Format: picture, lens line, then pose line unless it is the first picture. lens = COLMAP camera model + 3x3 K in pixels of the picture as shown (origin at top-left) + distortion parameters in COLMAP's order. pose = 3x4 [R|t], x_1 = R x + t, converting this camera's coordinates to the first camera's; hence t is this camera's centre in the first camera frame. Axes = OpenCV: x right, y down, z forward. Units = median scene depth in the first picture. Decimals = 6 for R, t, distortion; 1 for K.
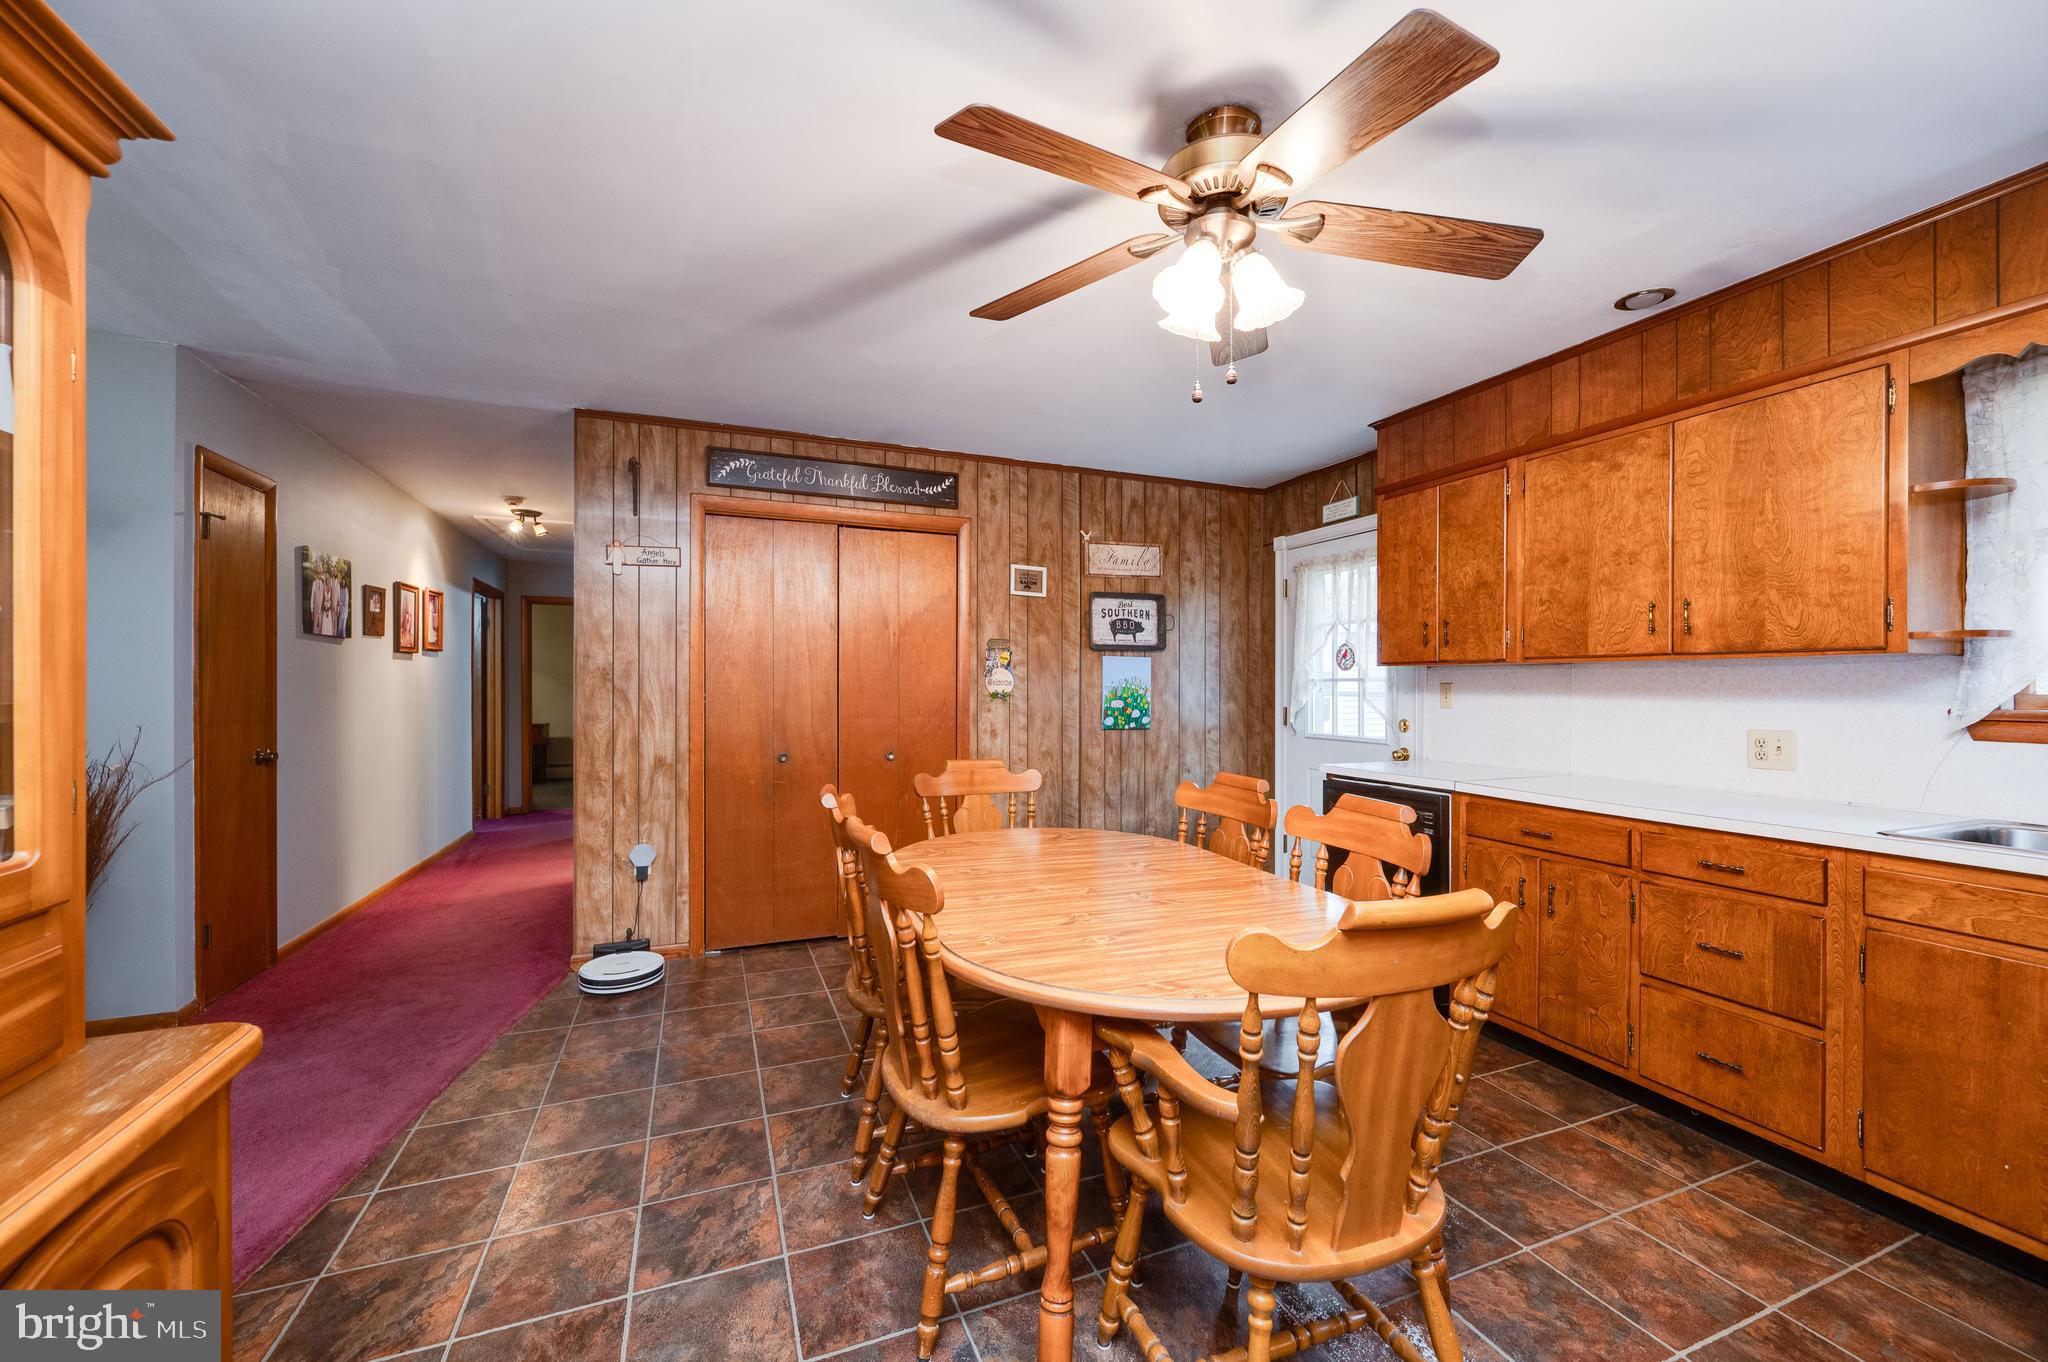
lens RADIAL K [[801.7, 0, 1037.2], [0, 801.7, 687.7], [0, 0, 1]] dist [-0.002628, -0.000077]
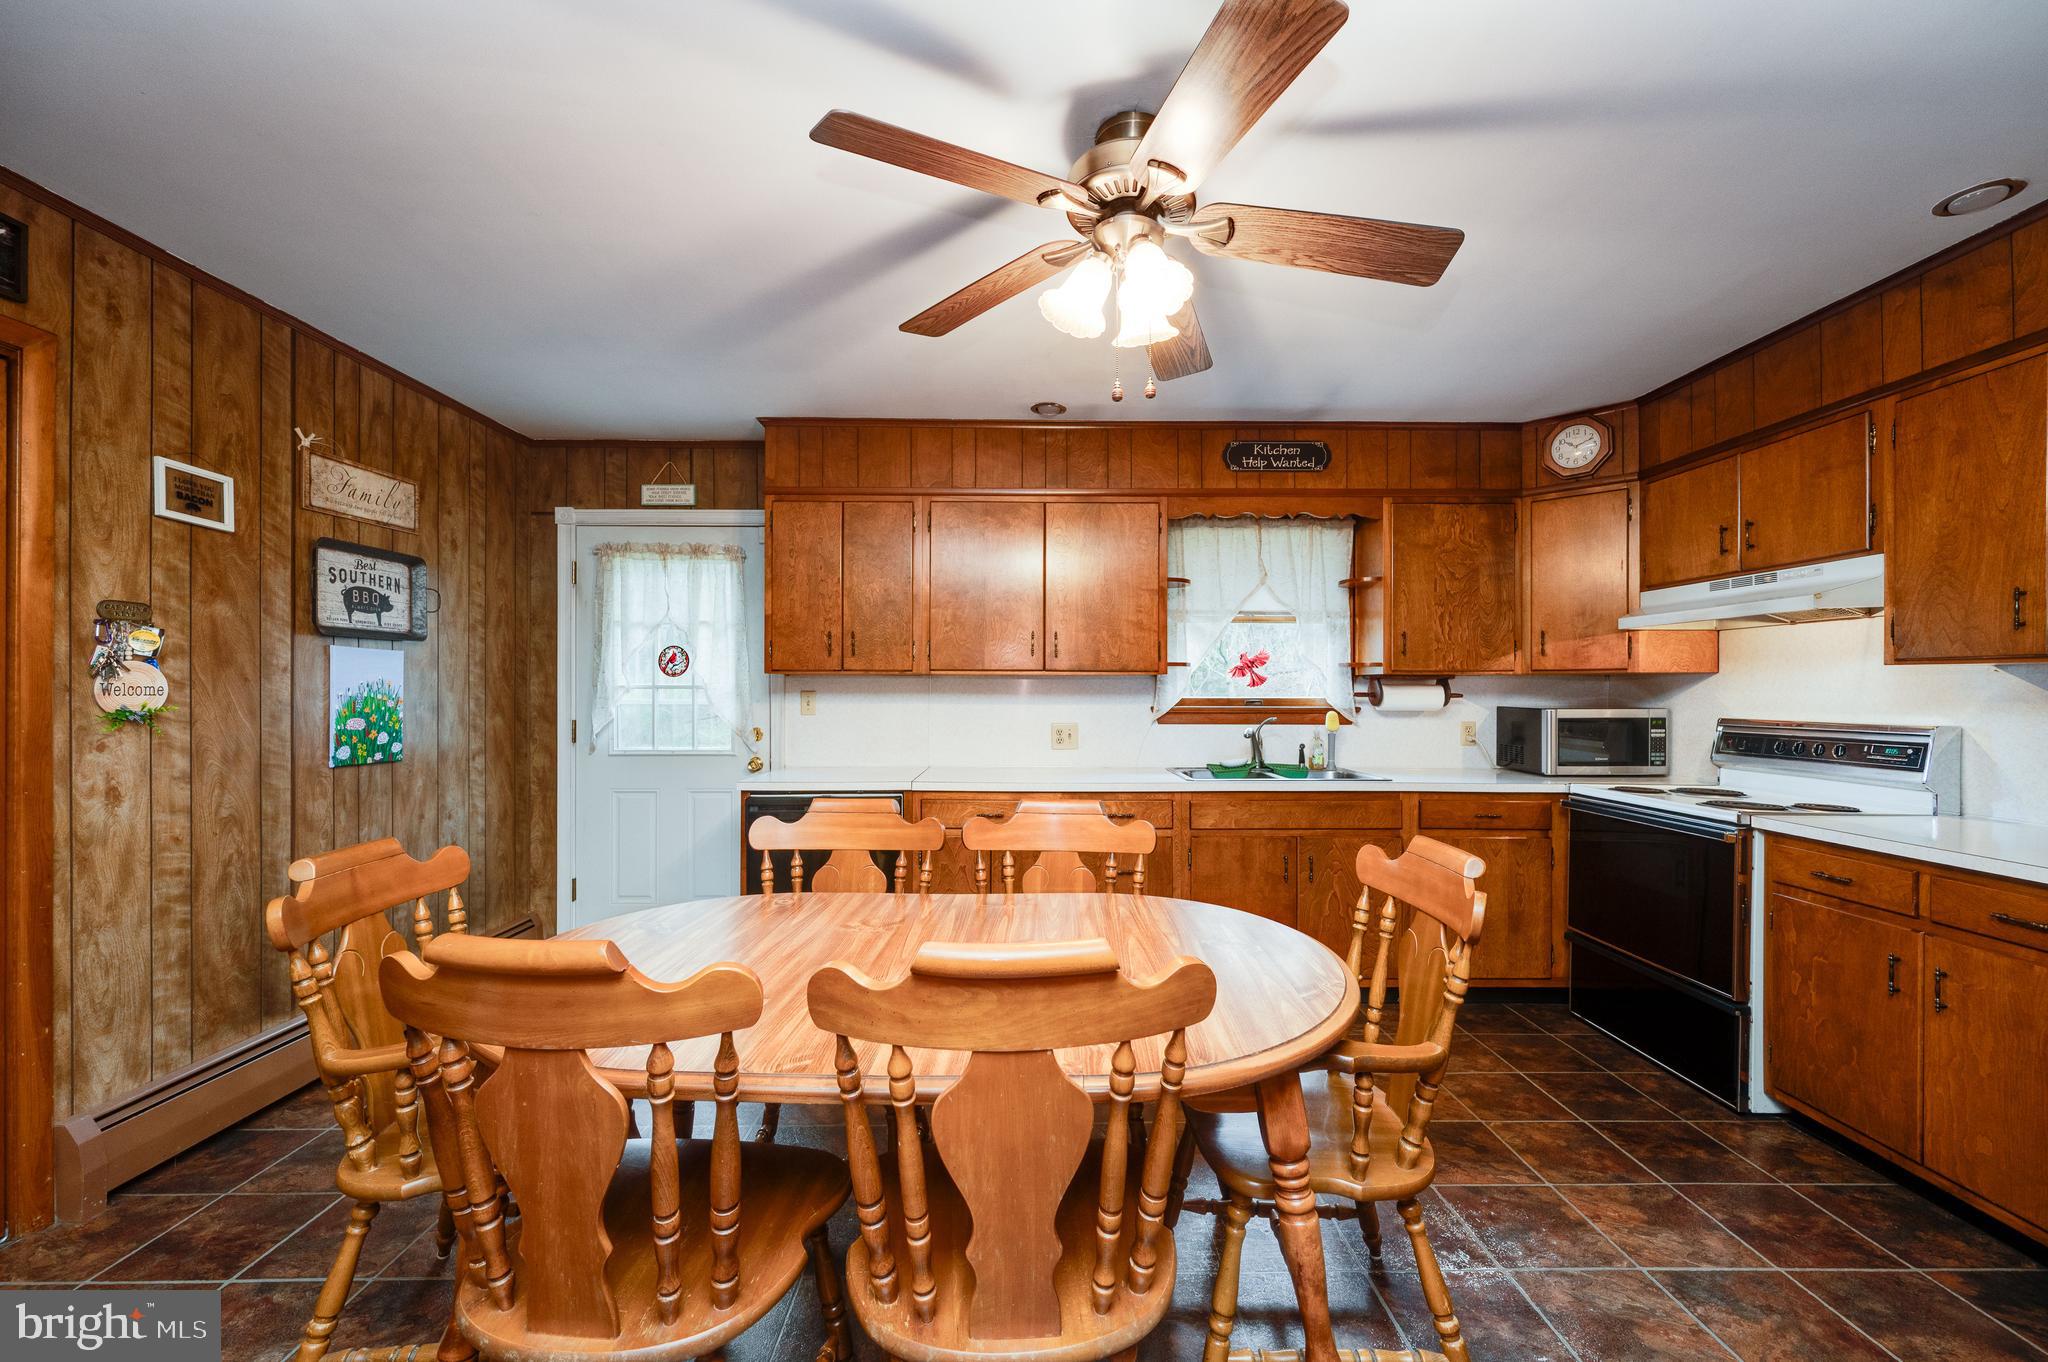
lens RADIAL K [[801.5, 0, 1031.9], [0, 801.5, 688.7], [0, 0, 1]] dist [-0.001537, 0.000131]
pose [[0.372807, 0.001542, 0.927908, -0.483229], [0.002562, 0.999993, -0.002691, -0.007209], [-0.927905, 0.003380, 0.372801, 0.493996]]
